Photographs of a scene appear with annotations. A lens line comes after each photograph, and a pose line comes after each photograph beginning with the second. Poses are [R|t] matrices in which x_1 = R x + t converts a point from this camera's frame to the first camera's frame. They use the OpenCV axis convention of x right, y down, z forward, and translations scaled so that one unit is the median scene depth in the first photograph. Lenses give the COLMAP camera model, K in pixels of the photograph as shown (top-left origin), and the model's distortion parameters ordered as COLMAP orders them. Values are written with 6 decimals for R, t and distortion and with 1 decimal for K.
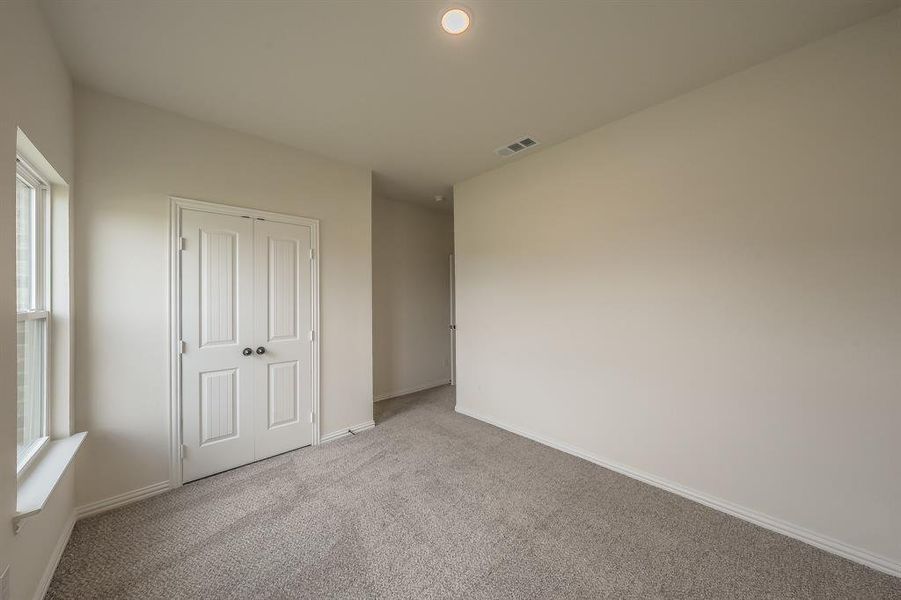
lens RADIAL K [[306.9, 0, 447.2], [0, 306.9, 295.7], [0, 0, 1]] dist [-0.000381, -0.000029]
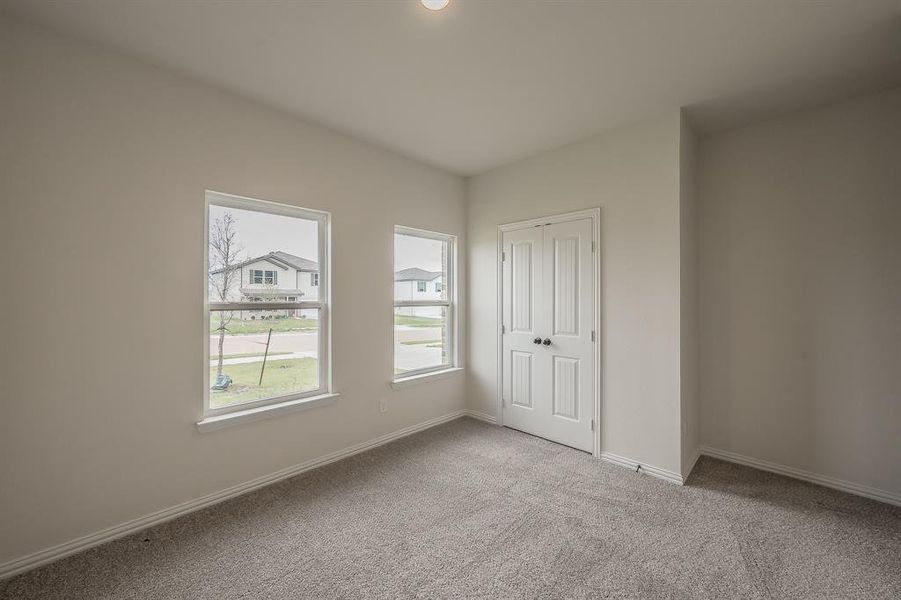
lens RADIAL K [[340.5, 0, 449.0], [0, 340.5, 296.7], [0, 0, 1]] dist [0.000255, 0.000073]
pose [[0.076780, 0.005902, -0.997031, 0.603241], [0.004552, 0.999970, 0.006270, 0.004587], [0.997038, -0.005020, 0.076751, 0.547711]]
